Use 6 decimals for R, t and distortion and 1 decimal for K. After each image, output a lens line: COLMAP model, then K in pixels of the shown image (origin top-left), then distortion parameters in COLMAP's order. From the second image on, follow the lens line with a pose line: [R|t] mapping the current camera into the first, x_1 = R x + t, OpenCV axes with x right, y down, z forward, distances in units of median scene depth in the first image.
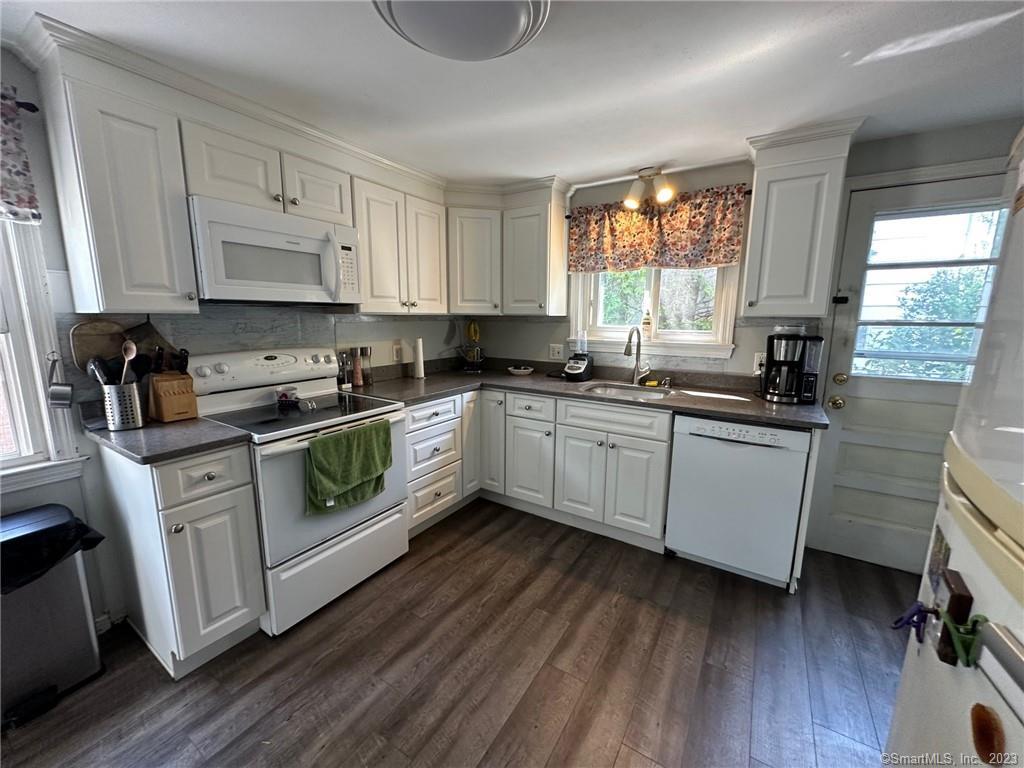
lens RADIAL K [[402.9, 0, 511.6], [0, 402.9, 384.0], [0, 0, 1]] dist [-0.001190, -0.000135]
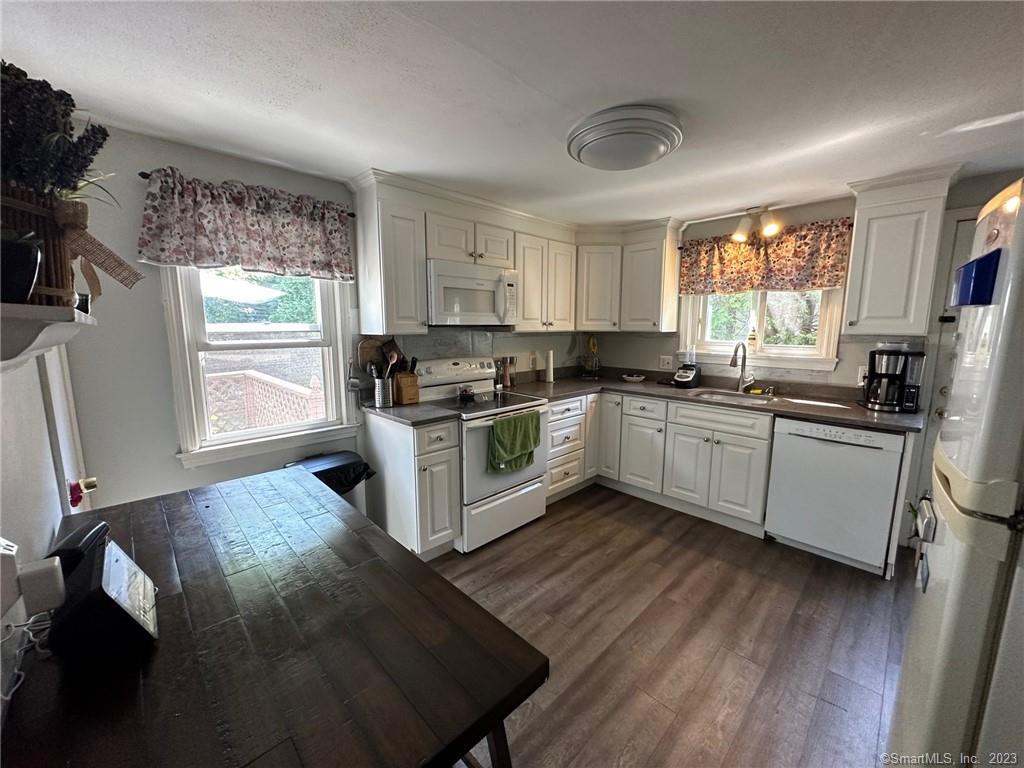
lens RADIAL K [[402.9, 0, 512.7], [0, 402.9, 384.2], [0, 0, 1]] dist [-0.001190, -0.000135]
pose [[0.974739, 0.026756, -0.221738, -0.090328], [-0.031863, 0.999302, -0.019485, 0.028241], [0.221062, 0.026058, 0.974912, -0.336280]]
